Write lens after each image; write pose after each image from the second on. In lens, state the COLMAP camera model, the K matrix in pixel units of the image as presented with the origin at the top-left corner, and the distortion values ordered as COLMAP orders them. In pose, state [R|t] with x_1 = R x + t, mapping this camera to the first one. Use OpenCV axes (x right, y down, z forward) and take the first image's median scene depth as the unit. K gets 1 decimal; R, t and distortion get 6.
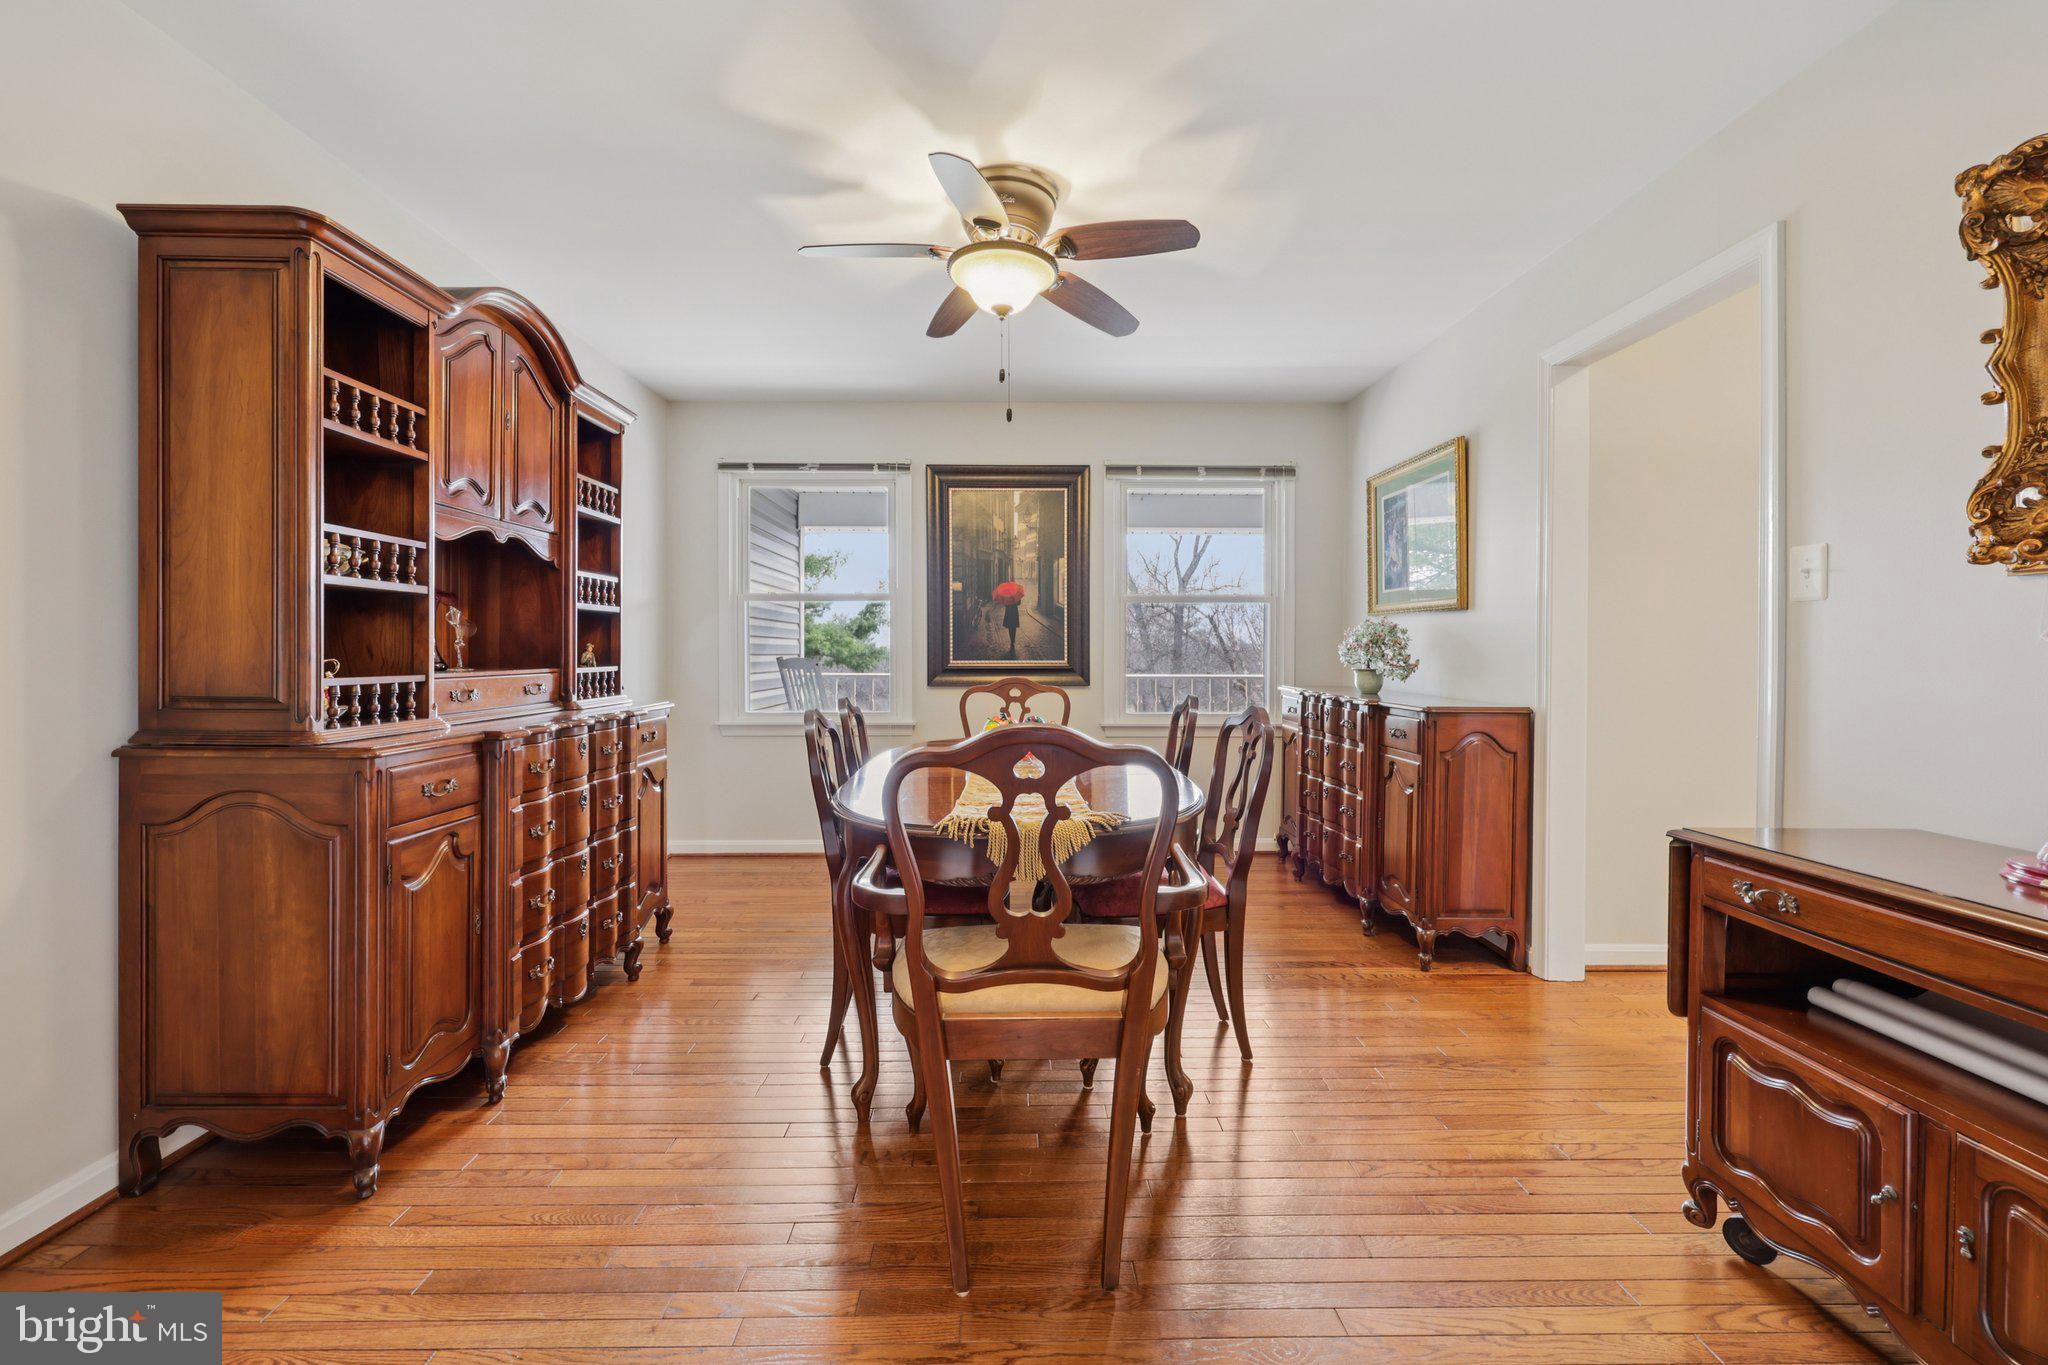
lens RADIAL K [[833.4, 0, 1016.5], [0, 833.4, 652.1], [0, 0, 1]] dist [-0.001156, 0.000805]
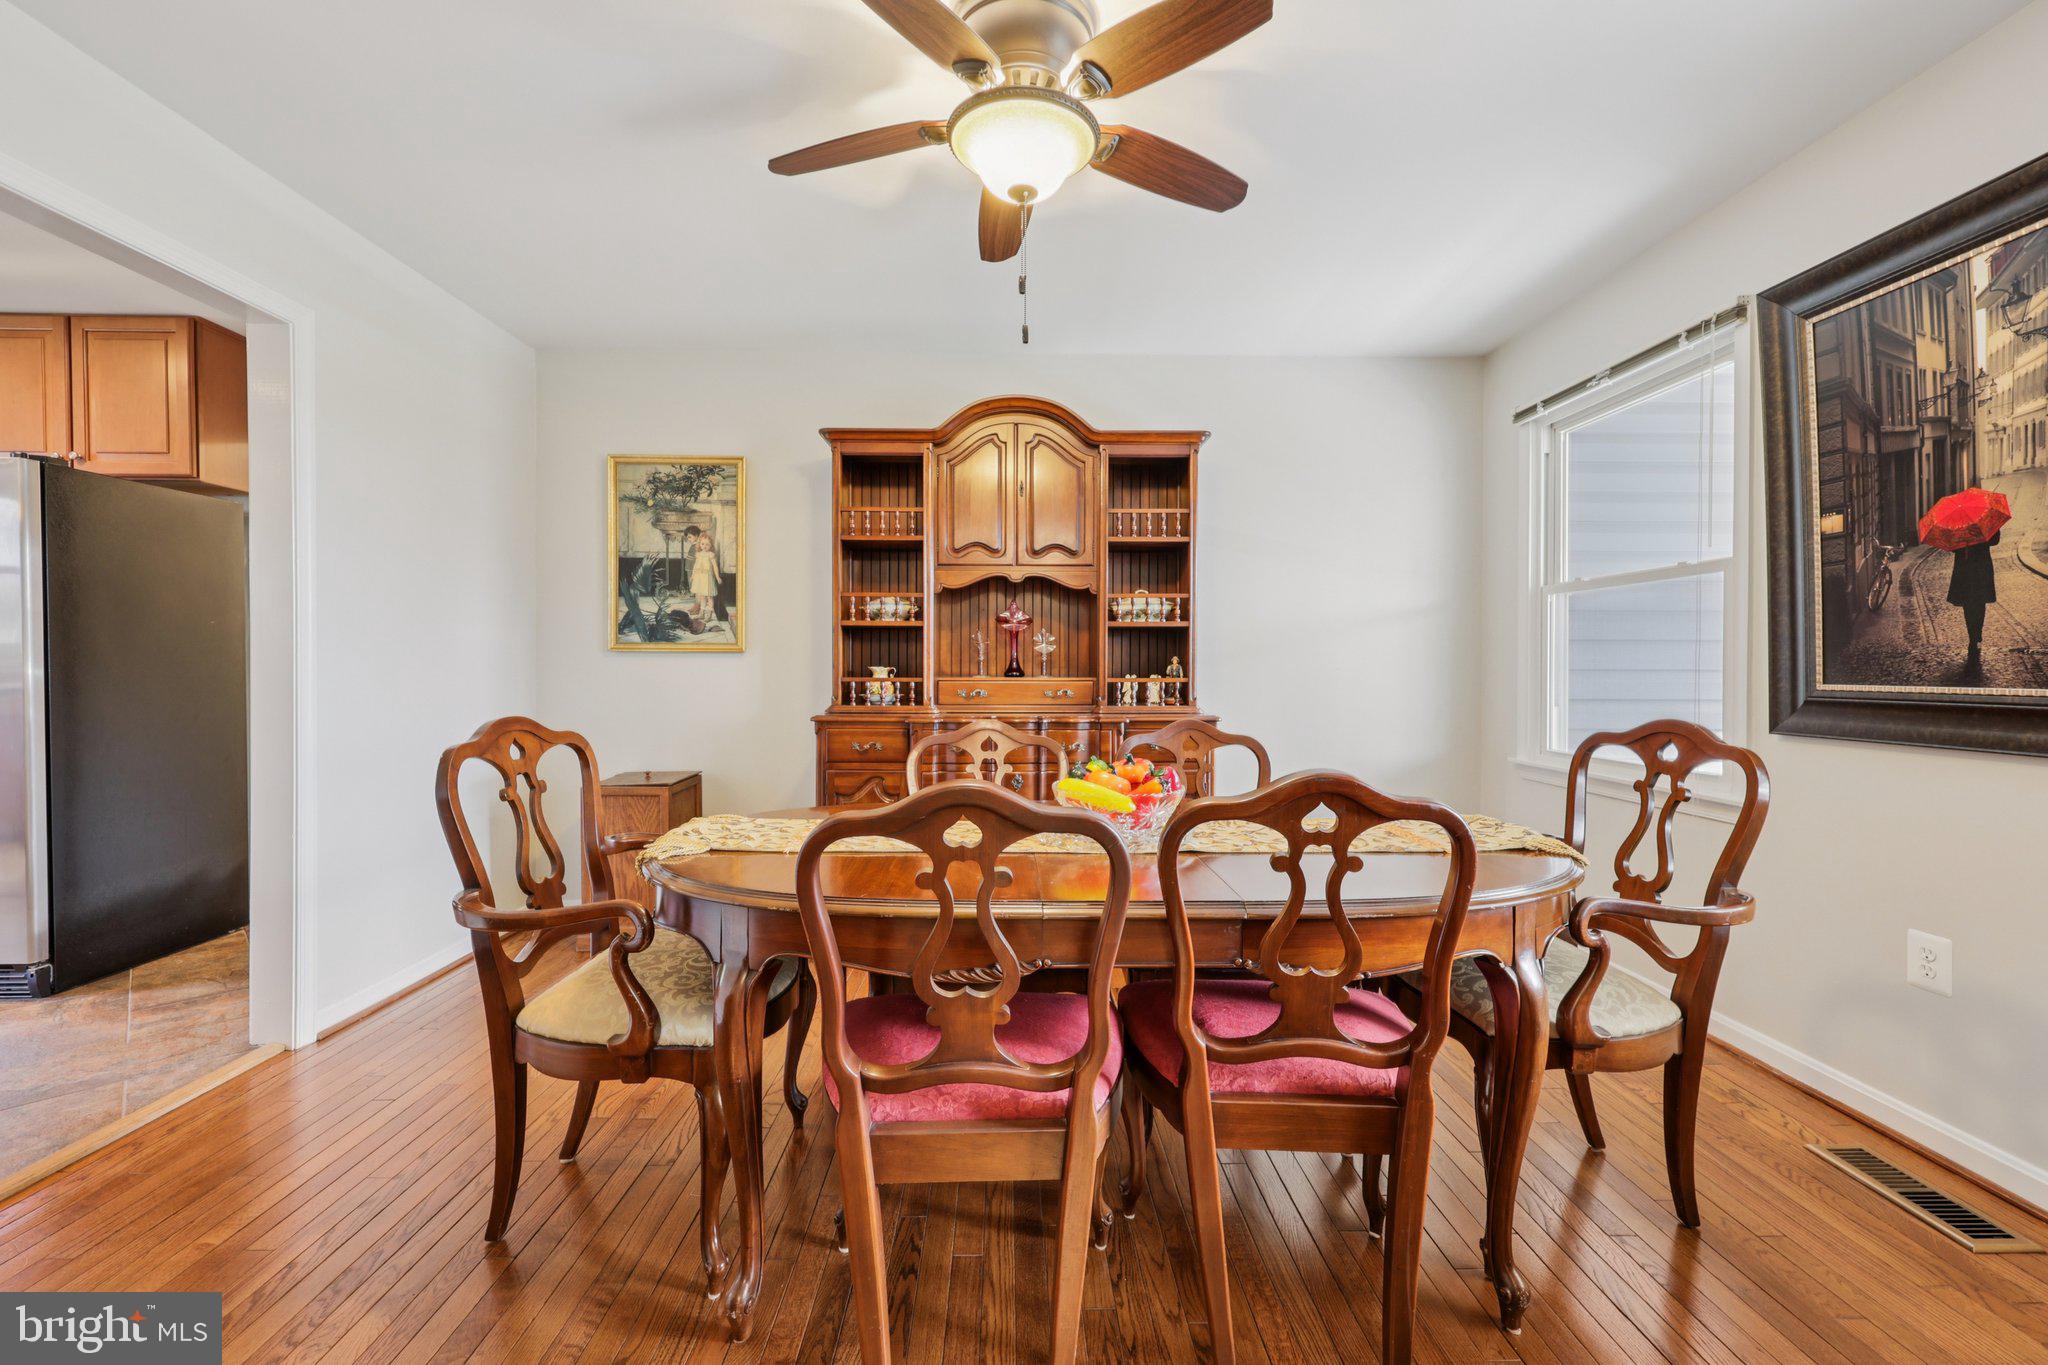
lens RADIAL K [[833.4, 0, 1022.1], [0, 833.4, 671.7], [0, 0, 1]] dist [-0.001156, 0.000805]
pose [[0.008393, 0.004760, -0.999953, 0.387665], [-0.006864, 0.999965, 0.004702, 0.003901], [0.999941, 0.006824, 0.008425, 0.546780]]
